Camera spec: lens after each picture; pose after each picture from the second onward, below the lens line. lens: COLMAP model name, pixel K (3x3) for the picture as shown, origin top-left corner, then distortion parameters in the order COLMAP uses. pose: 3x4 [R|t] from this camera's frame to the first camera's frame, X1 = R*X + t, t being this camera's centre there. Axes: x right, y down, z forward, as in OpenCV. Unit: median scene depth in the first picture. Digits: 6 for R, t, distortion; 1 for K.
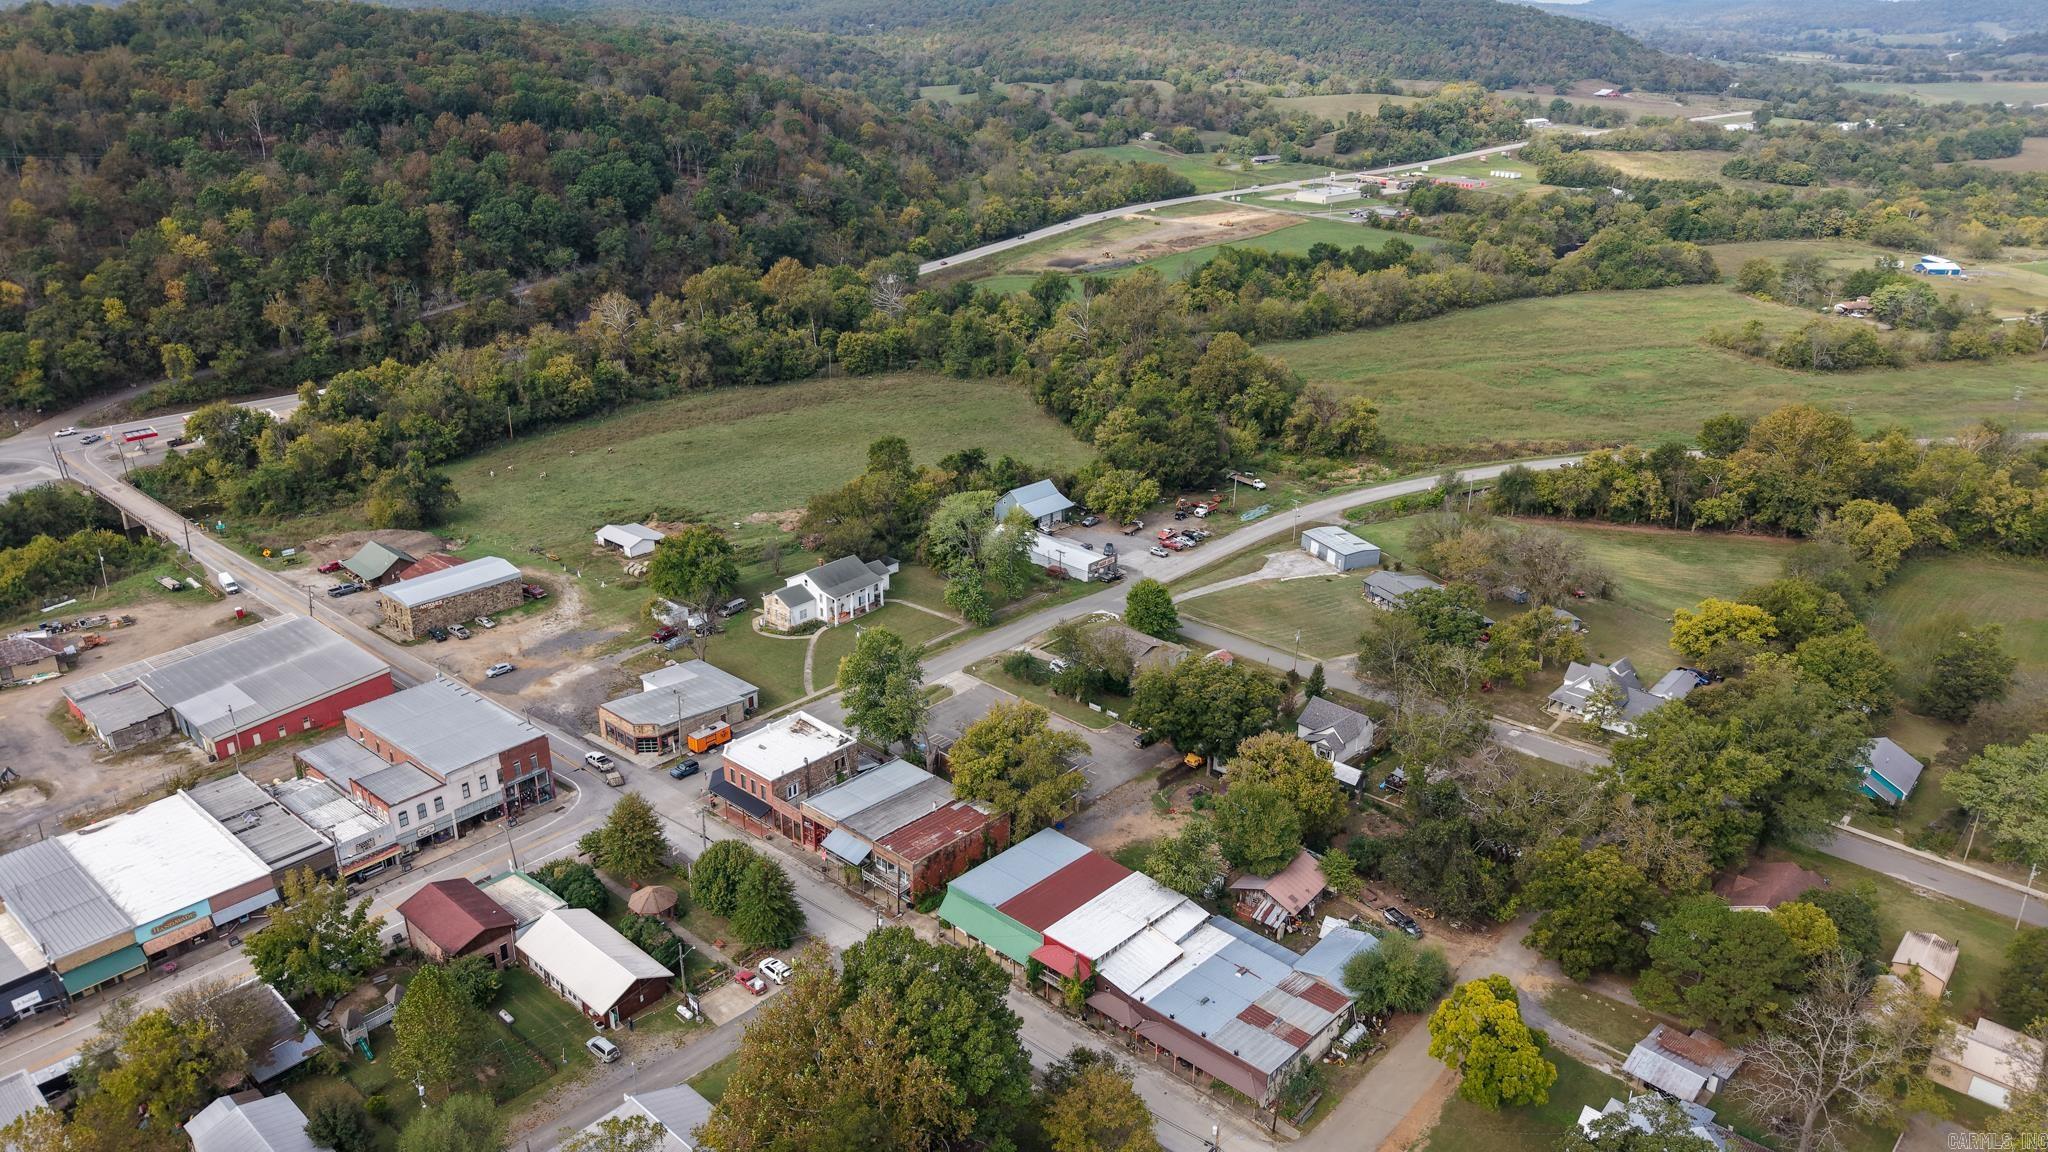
lens RADIAL K [[1372.5, 0, 1027.0], [0, 1372.5, 579.6], [0, 0, 1]] dist [0.018295, -0.018329]
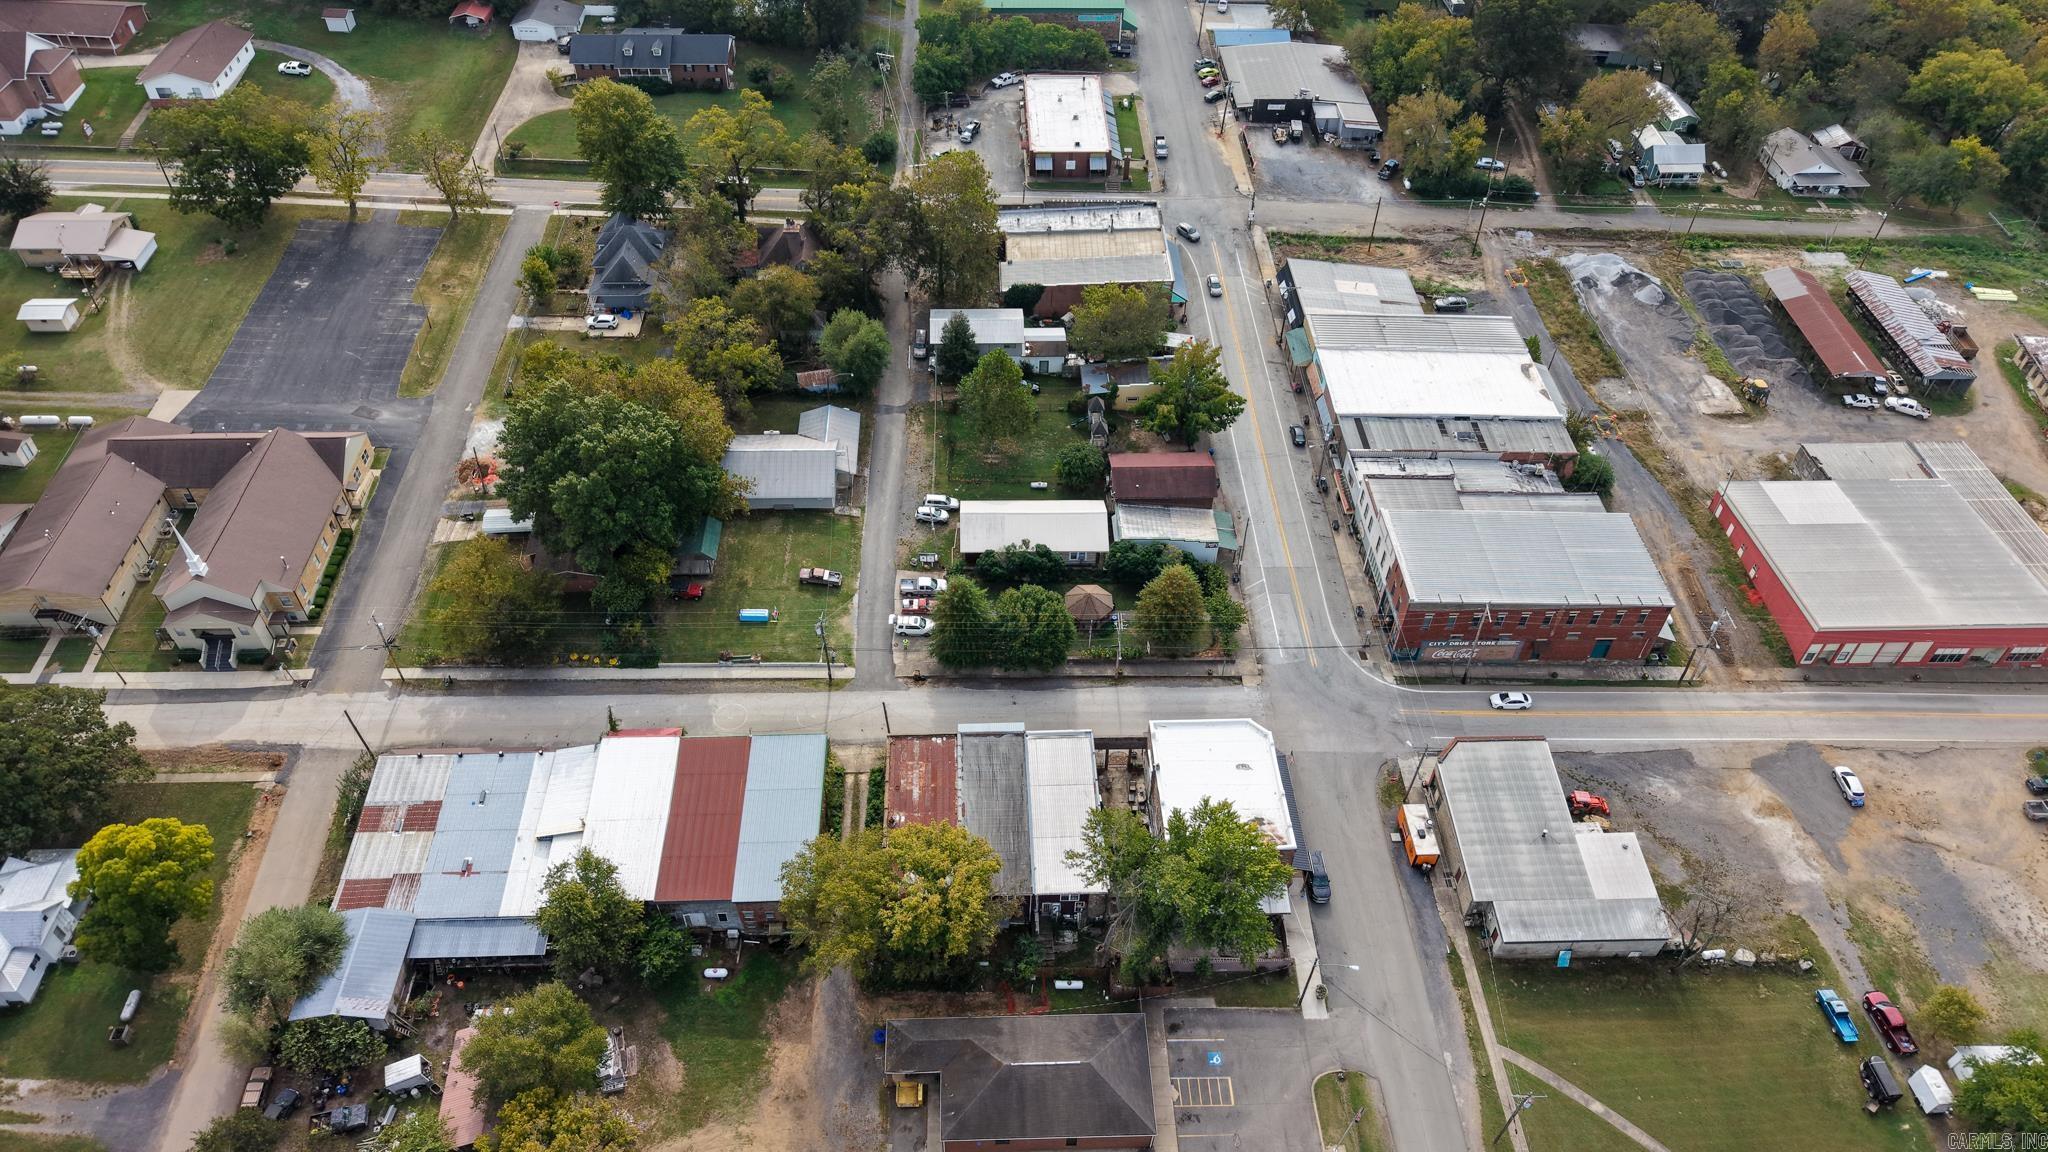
lens RADIAL K [[1372.5, 0, 1027.0], [0, 1372.5, 579.6], [0, 0, 1]] dist [0.018295, -0.018329]
pose [[-0.723880, 0.472536, -0.502700, 0.209082], [-0.290726, 0.451859, 0.843387, -0.513503], [0.625681, 0.756659, -0.189713, 1.042832]]
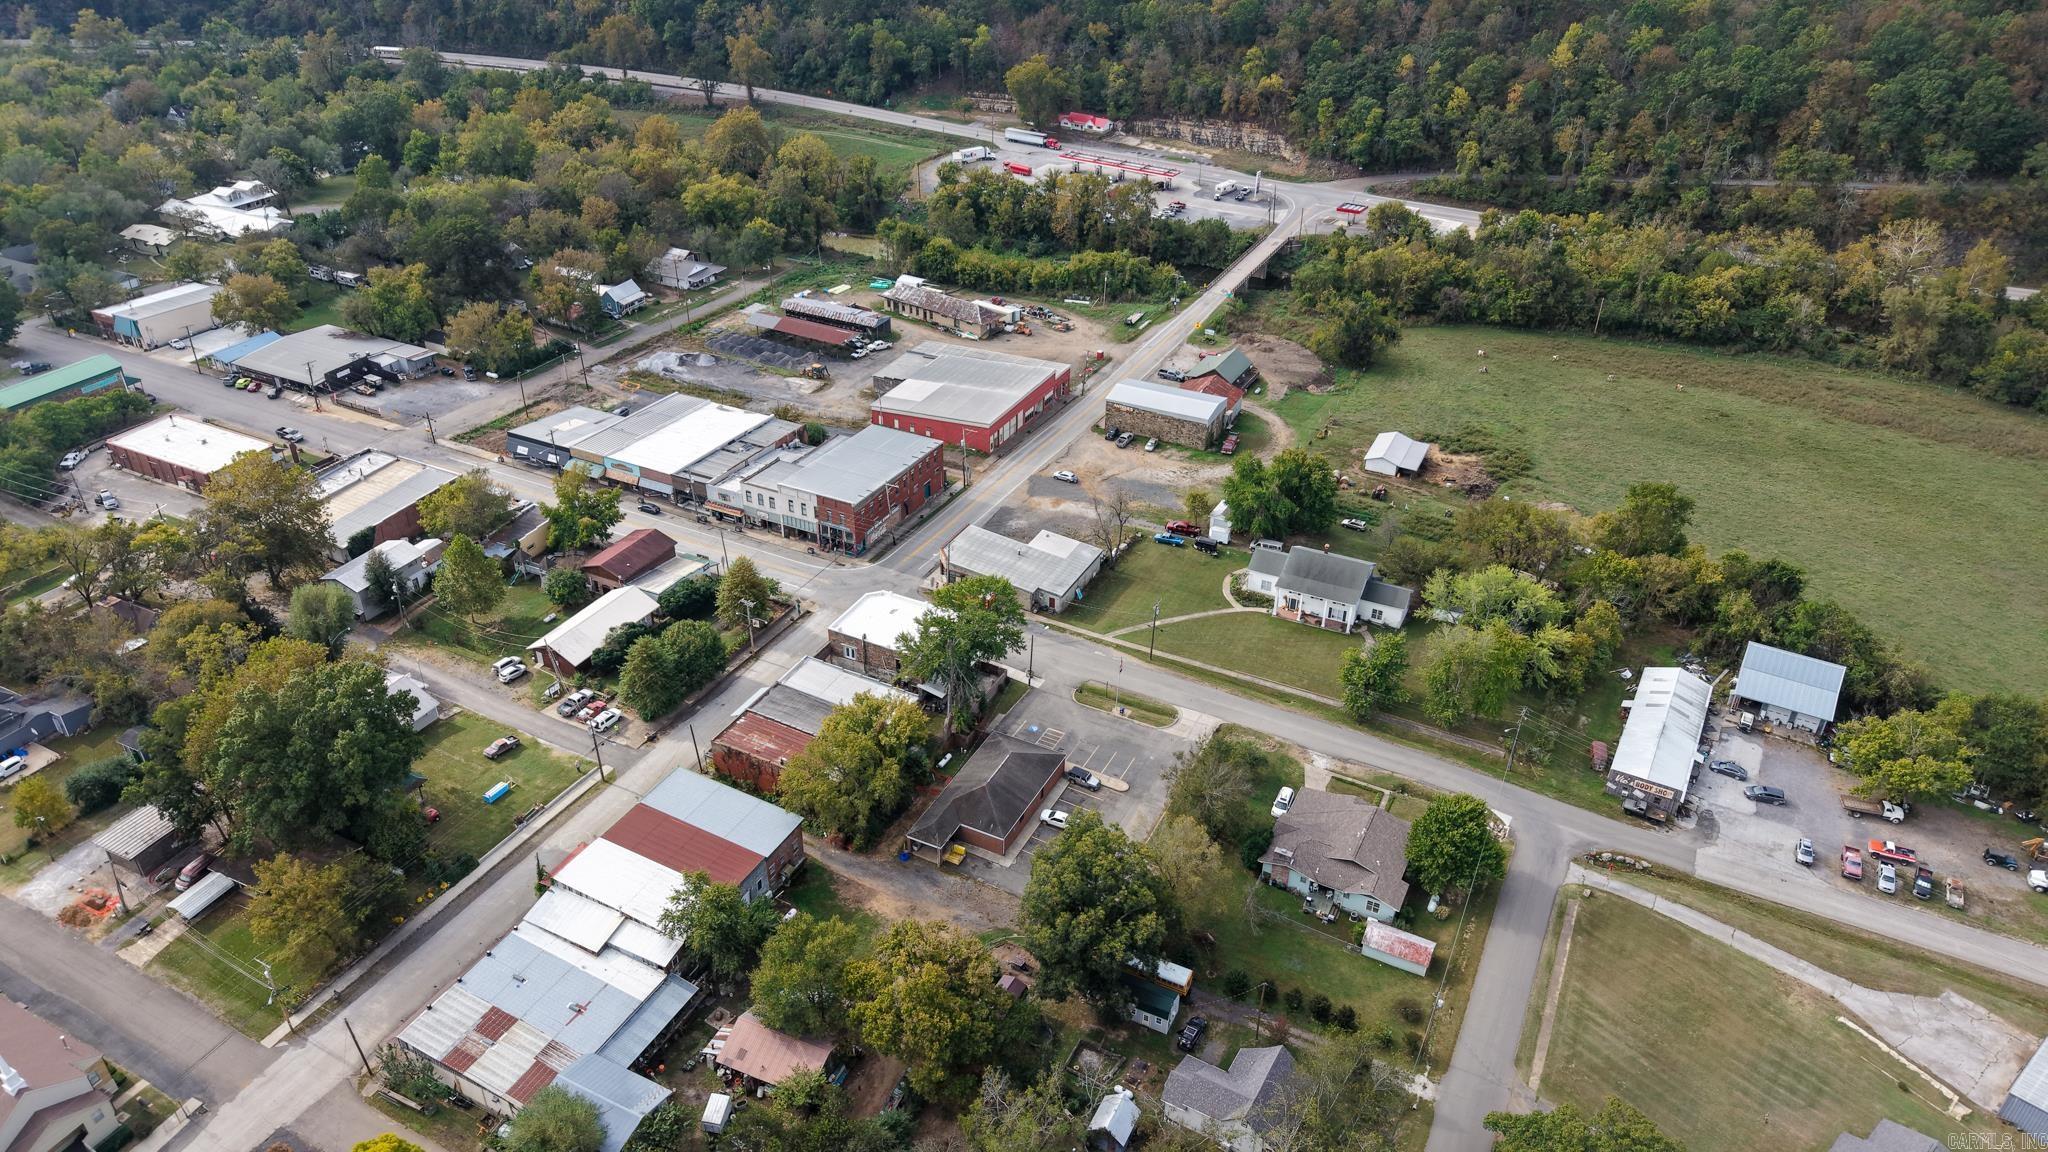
lens RADIAL K [[1372.5, 0, 1027.0], [0, 1372.5, 579.6], [0, 0, 1]] dist [0.018295, -0.018329]
pose [[0.258177, 0.502825, -0.824931, 0.714134], [-0.381172, 0.837626, 0.391269, -0.362173], [0.887723, 0.213424, 0.407919, 0.696347]]
